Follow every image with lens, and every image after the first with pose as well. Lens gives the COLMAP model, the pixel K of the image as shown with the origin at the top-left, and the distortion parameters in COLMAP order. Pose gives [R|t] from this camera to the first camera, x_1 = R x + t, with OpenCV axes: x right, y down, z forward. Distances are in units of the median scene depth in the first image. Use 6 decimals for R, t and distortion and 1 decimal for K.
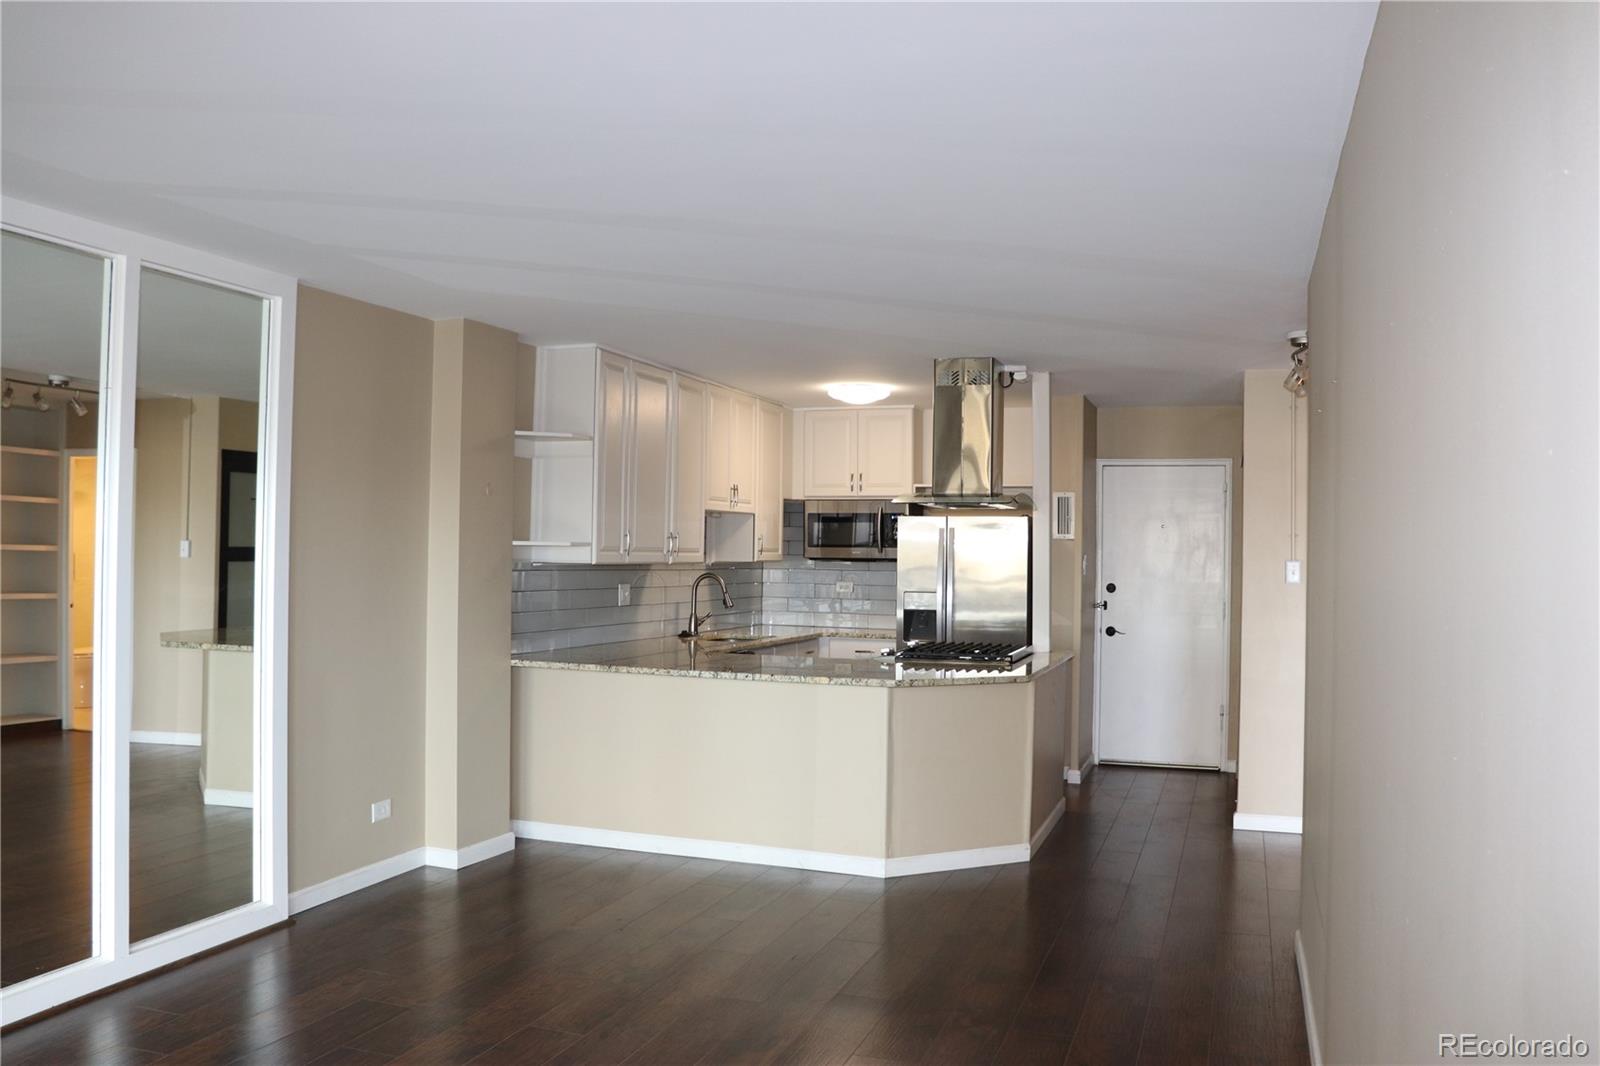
lens RADIAL K [[1314.0, 0, 800.0], [0, 1314.0, 533.0], [0, 0, 1]] dist [-0.178928, 0.168914]
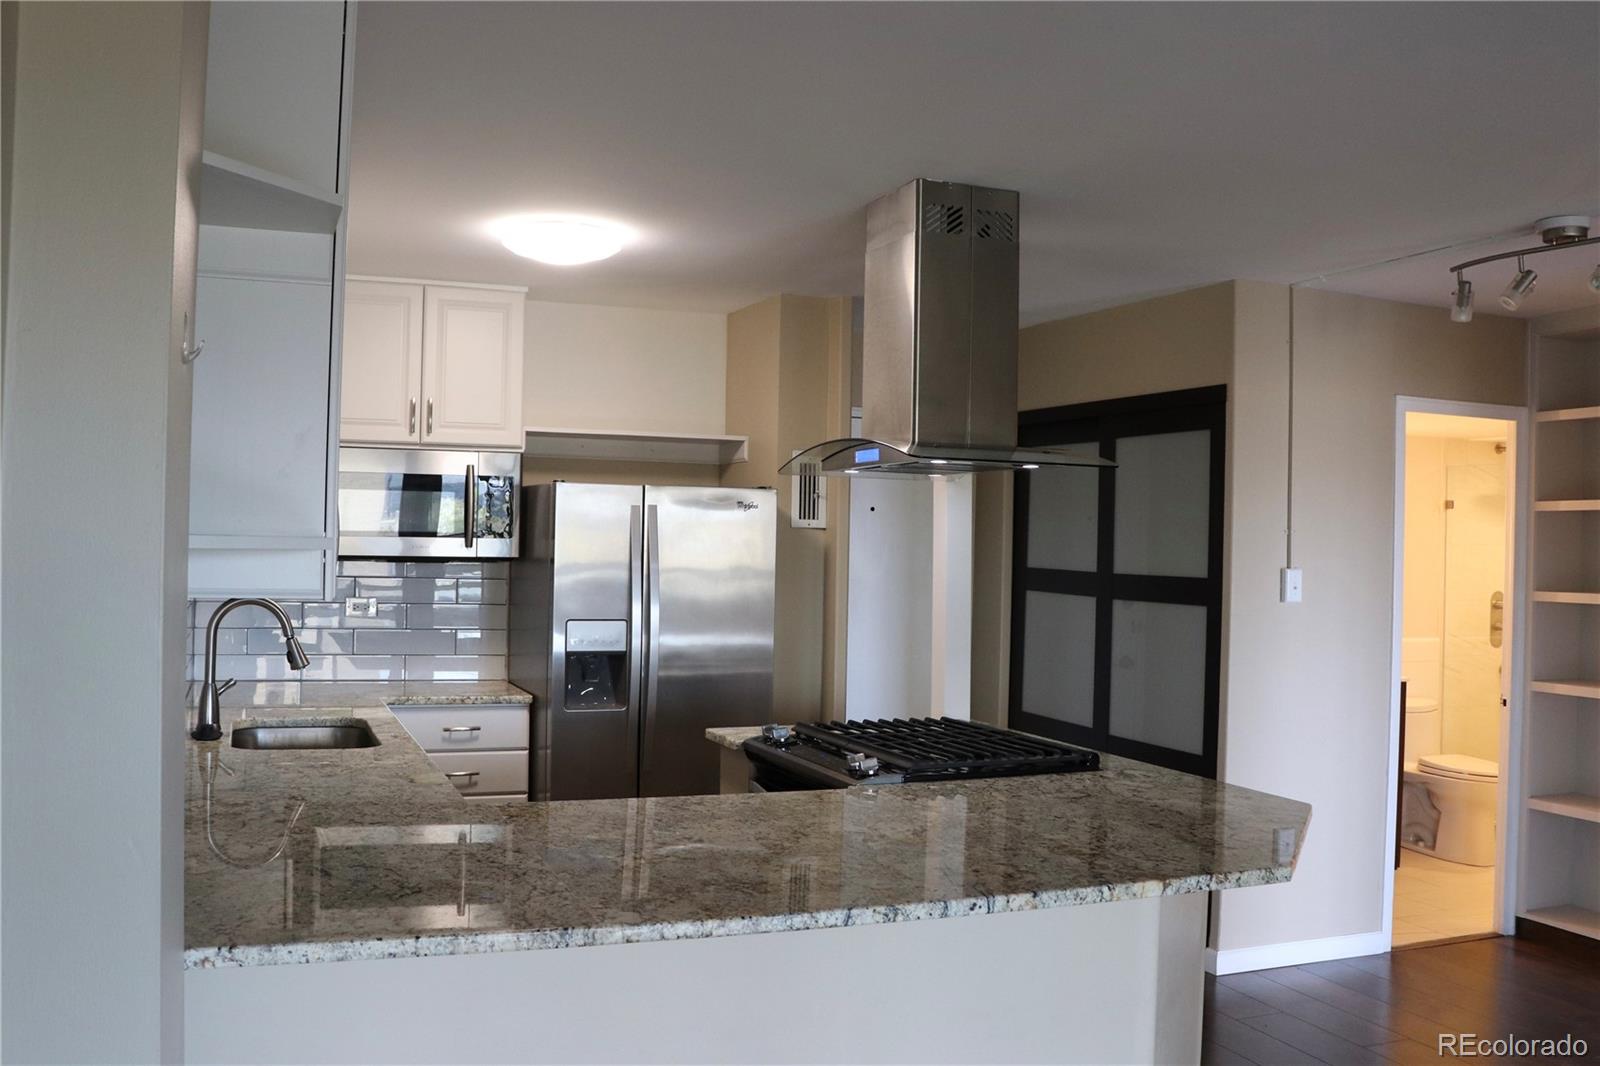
lens RADIAL K [[1394.3, 0, 800.0], [0, 1394.3, 533.0], [0, 0, 1]] dist [-0.202588, 0.193119]
pose [[0.758658, 0.007968, 0.651440, -0.227968], [-0.020596, 0.999719, 0.011758, -0.000484], [-0.651163, -0.022337, 0.758609, 0.503828]]
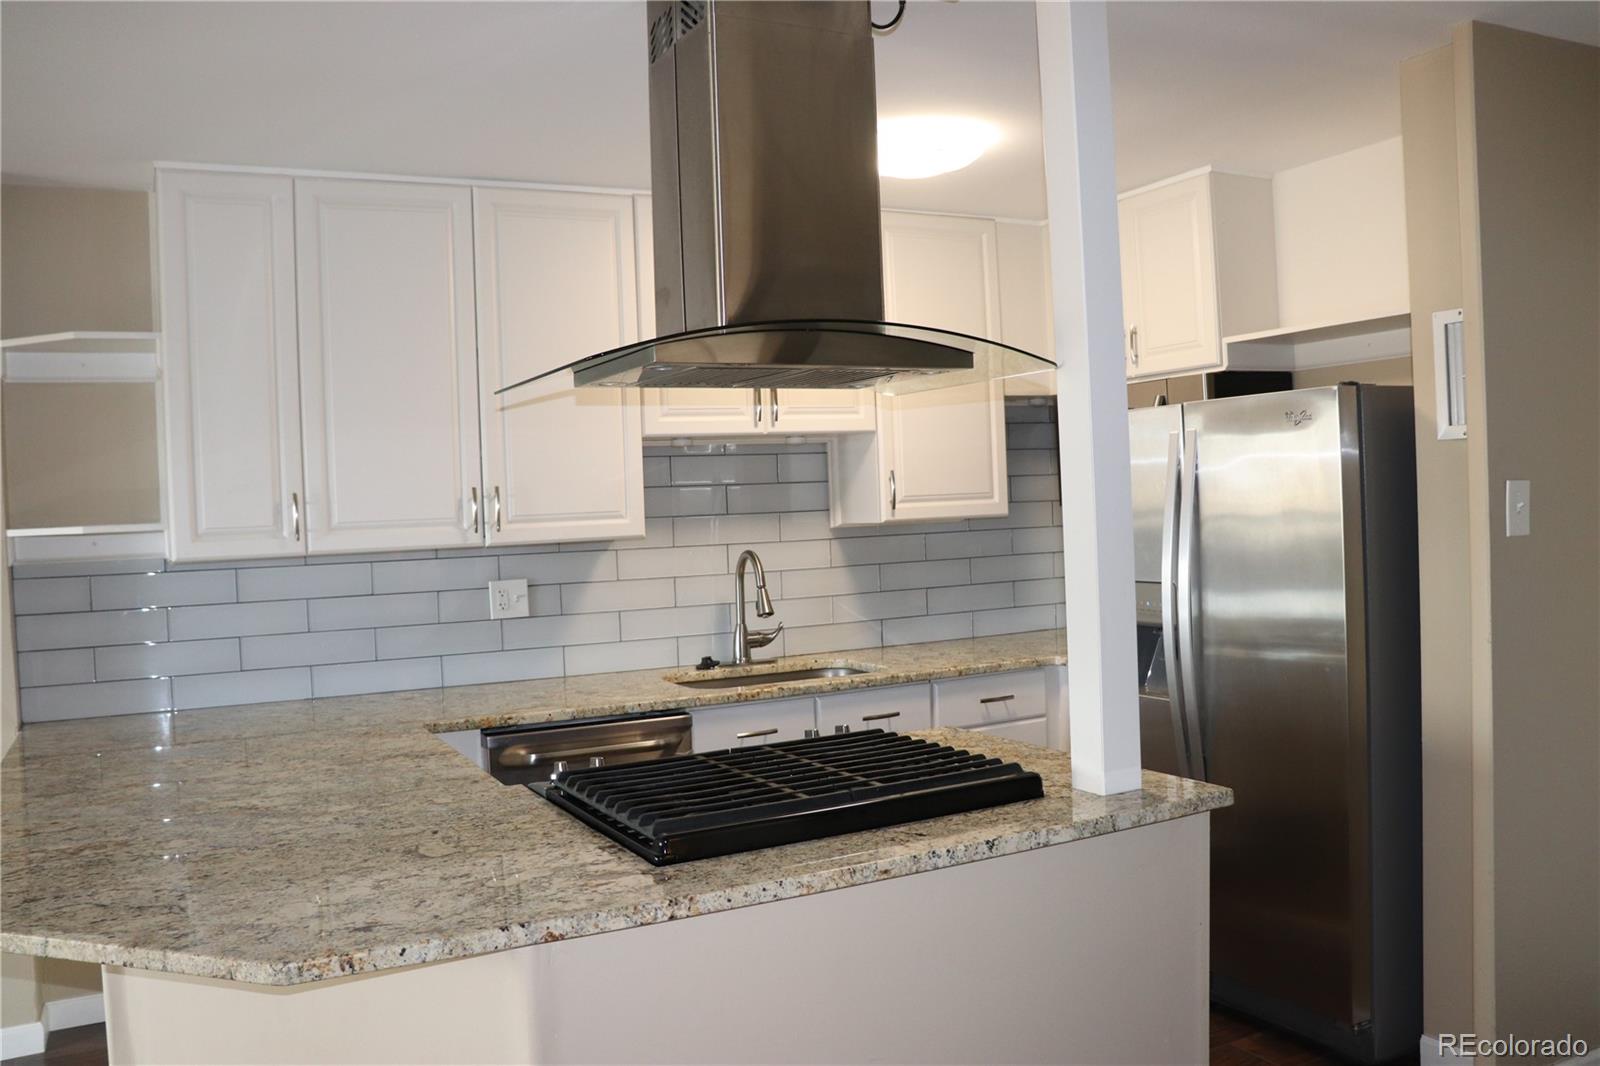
lens RADIAL K [[1314.0, 0, 800.0], [0, 1314.0, 533.0], [0, 0, 1]] dist [-0.178928, 0.168914]
pose [[0.724051, -0.023950, -0.689330, 0.312954], [0.059693, 0.997823, 0.028031, 0.009205], [0.687159, -0.061444, 0.723905, 0.608872]]
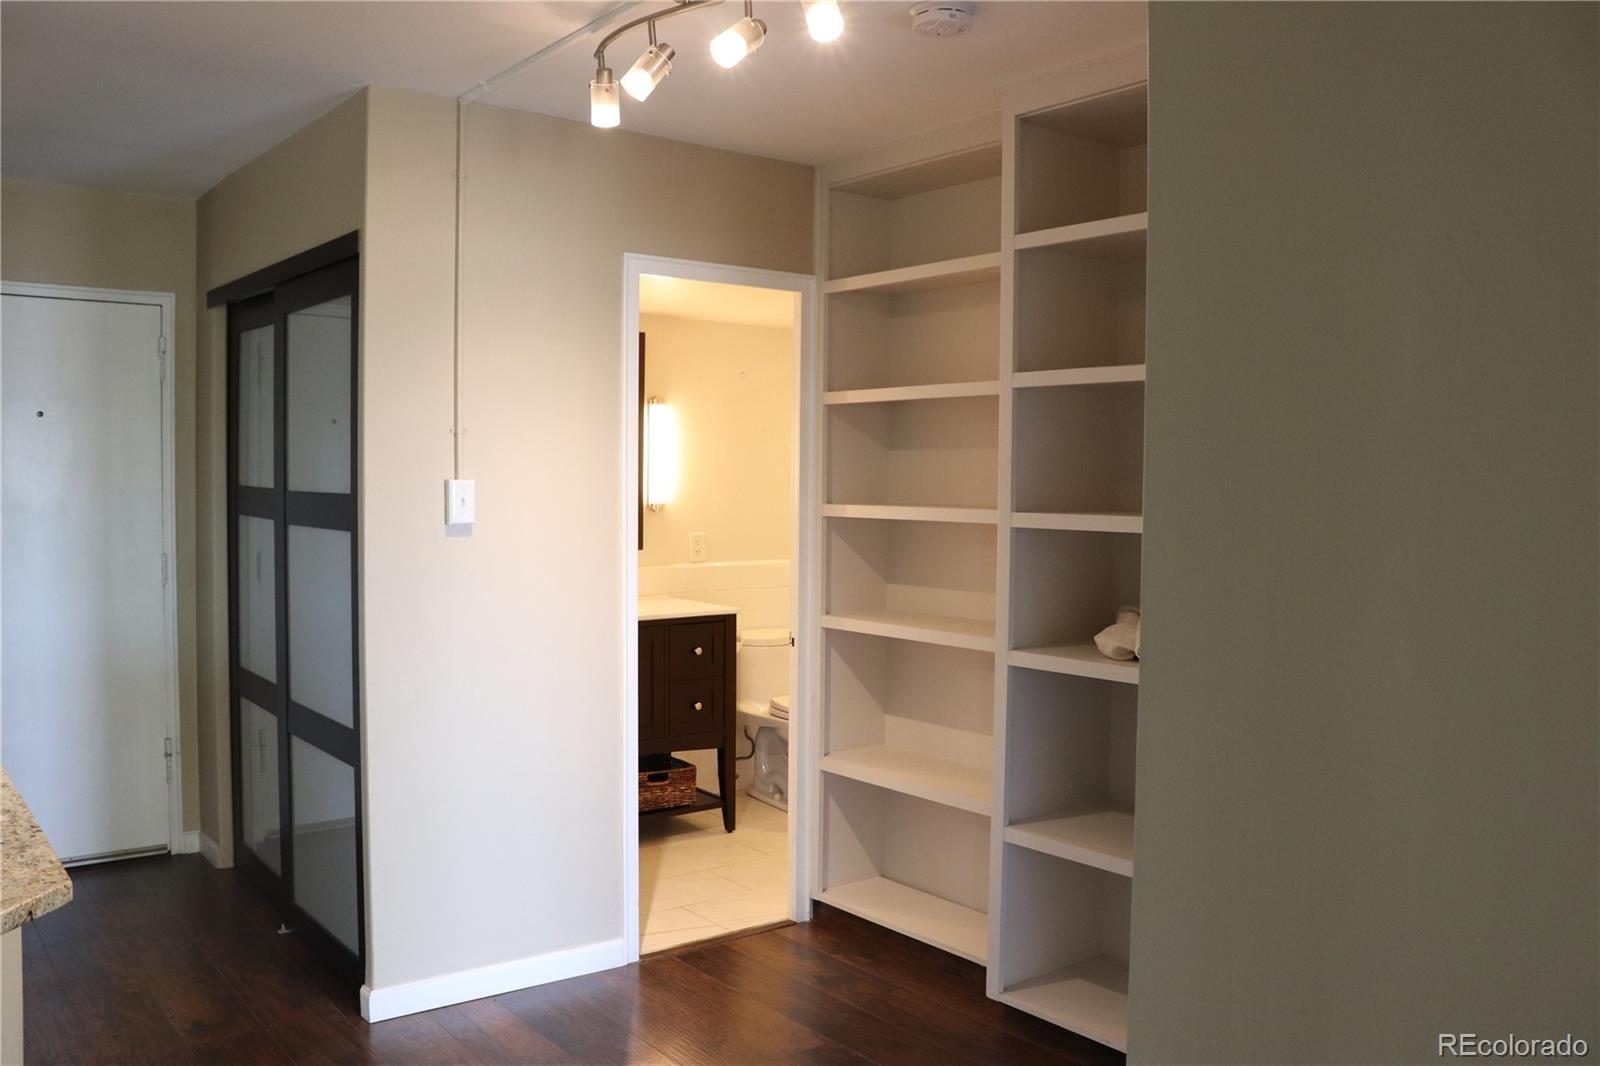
lens RADIAL K [[1314.0, 0, 800.0], [0, 1314.0, 533.0], [0, 0, 1]] dist [-0.178928, 0.168914]
pose [[0.546129, -0.044903, 0.836497, 0.022168], [-0.014076, 0.997929, 0.062758, 0.006924], [-0.837583, -0.046049, 0.544366, 0.489975]]
